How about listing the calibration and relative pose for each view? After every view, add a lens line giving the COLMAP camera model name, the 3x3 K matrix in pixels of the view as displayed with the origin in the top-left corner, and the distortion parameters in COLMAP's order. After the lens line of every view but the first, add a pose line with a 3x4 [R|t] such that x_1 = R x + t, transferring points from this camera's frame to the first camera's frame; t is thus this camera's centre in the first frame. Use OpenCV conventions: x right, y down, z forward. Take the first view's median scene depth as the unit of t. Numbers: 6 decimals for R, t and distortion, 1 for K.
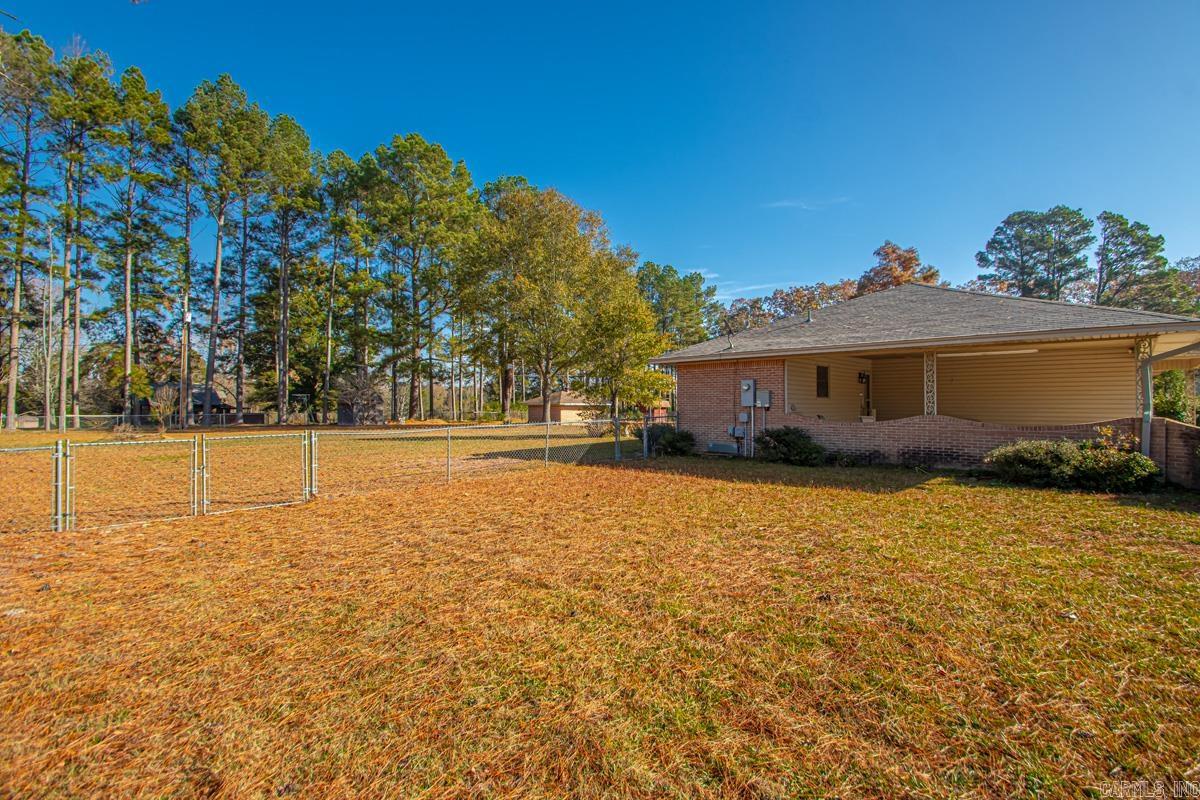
lens RADIAL K [[577.9, 0, 628.9], [0, 577.9, 395.6], [0, 0, 1]] dist [-0.009193, -0.006573]
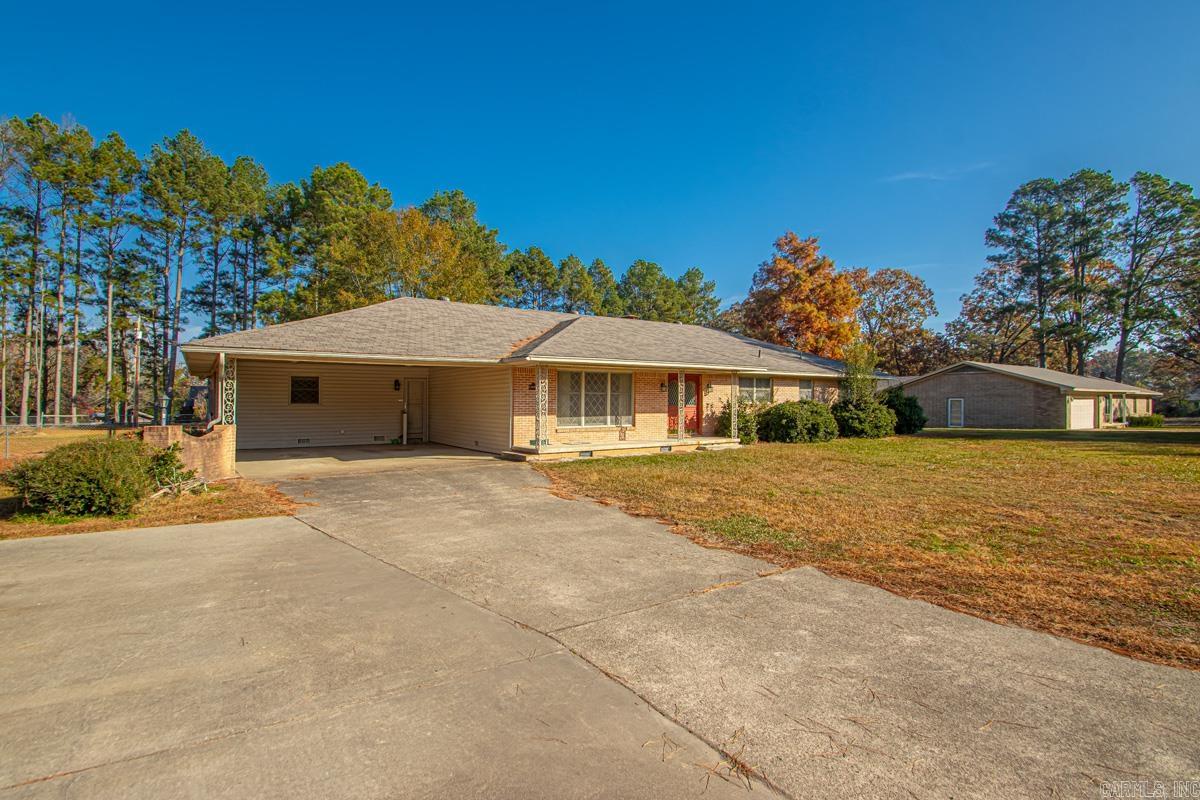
lens RADIAL K [[577.9, 0, 589.3], [0, 577.9, 399.7], [0, 0, 1]] dist [-0.009193, -0.006573]
pose [[0.974370, -0.002220, -0.224941, 0.359457], [0.004889, 0.999924, 0.011309, -0.005273], [0.224899, -0.012119, 0.974307, 0.014555]]
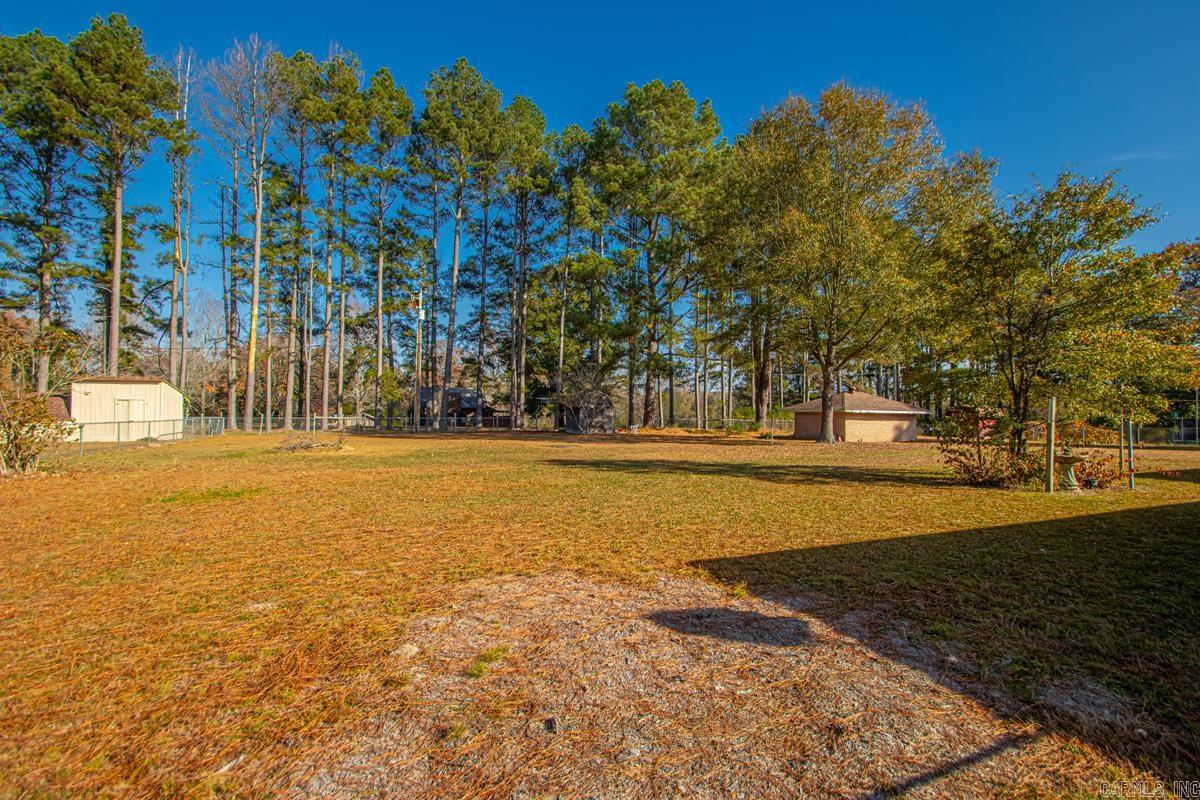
lens RADIAL K [[577.9, 0, 599.3], [0, 577.9, 408.6], [0, 0, 1]] dist [-0.009193, -0.006573]
pose [[0.891242, 0.009730, -0.453424, -0.060885], [-0.004542, 0.999911, 0.012529, 0.003854], [0.453506, -0.009106, 0.891207, 0.229823]]
